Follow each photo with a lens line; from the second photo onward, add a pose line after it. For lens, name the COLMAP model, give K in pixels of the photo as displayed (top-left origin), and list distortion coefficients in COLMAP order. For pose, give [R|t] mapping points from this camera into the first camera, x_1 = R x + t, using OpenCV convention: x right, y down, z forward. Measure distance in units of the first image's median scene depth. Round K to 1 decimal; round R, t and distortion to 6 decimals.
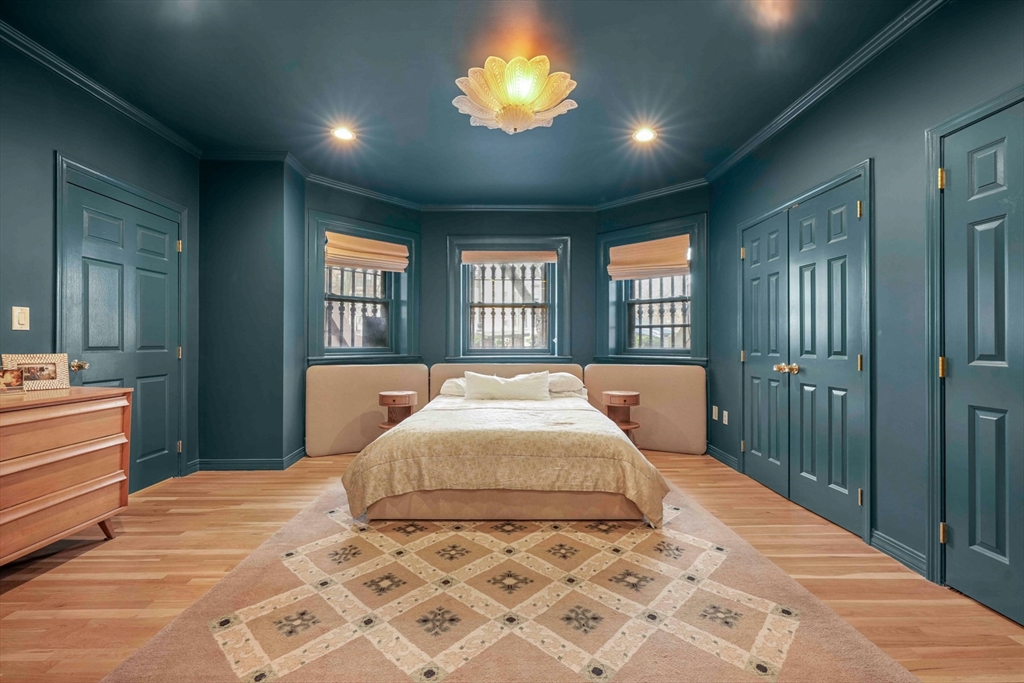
lens RADIAL K [[429.2, 0, 508.1], [0, 429.2, 344.0], [0, 0, 1]] dist [-0.001475, -0.000118]
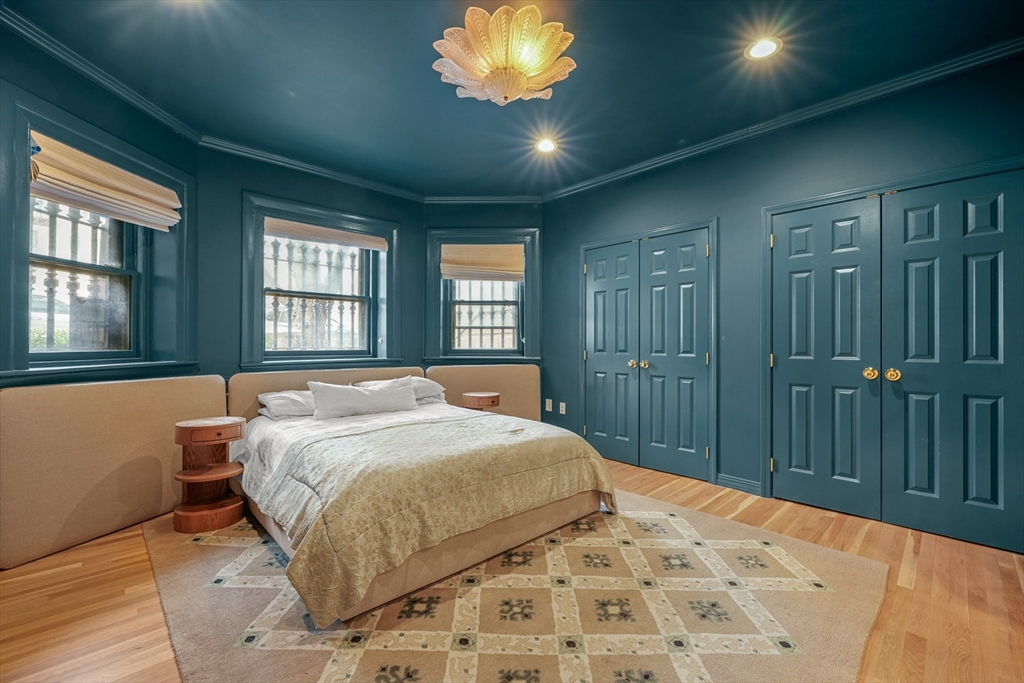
lens RADIAL K [[429.2, 0, 508.1], [0, 429.2, 344.0], [0, 0, 1]] dist [-0.001475, -0.000118]
pose [[0.735775, 0.000853, 0.677225, -0.525302], [-0.002003, 0.999998, 0.000917, -0.004154], [-0.677223, -0.002031, 0.735775, 0.332639]]
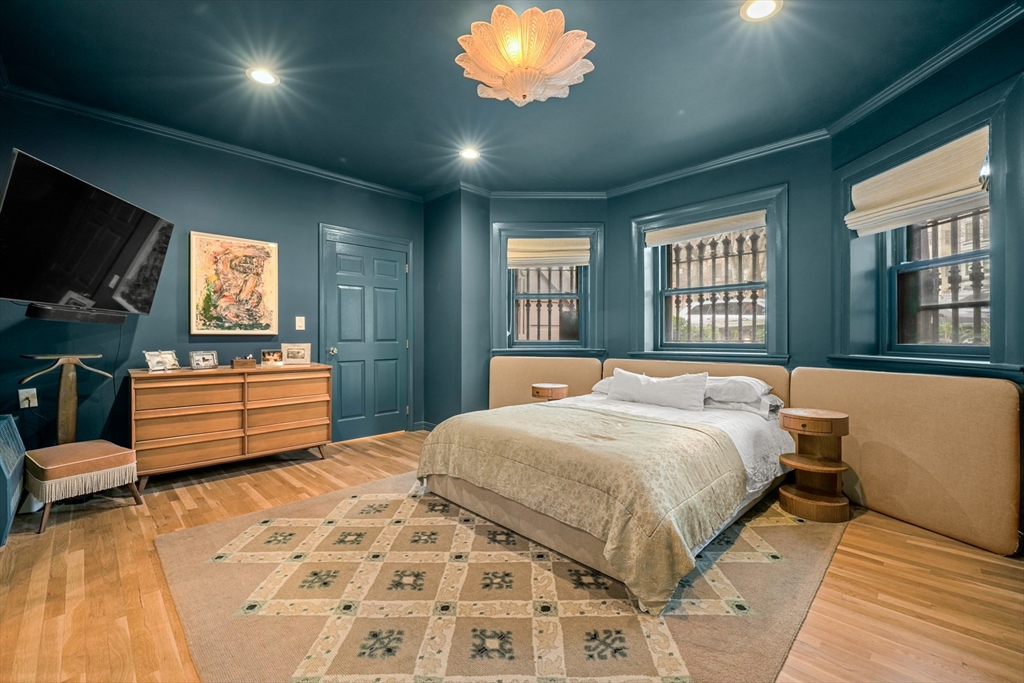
lens RADIAL K [[421.9, 0, 512.0], [0, 421.9, 341.5], [0, 0, 1]] dist [-0.000463, -0.000112]
pose [[0.693276, 0.004940, -0.720655, 0.585405], [0.001427, 0.999965, 0.008227, 0.001073], [0.720671, -0.006732, 0.693245, 0.346066]]
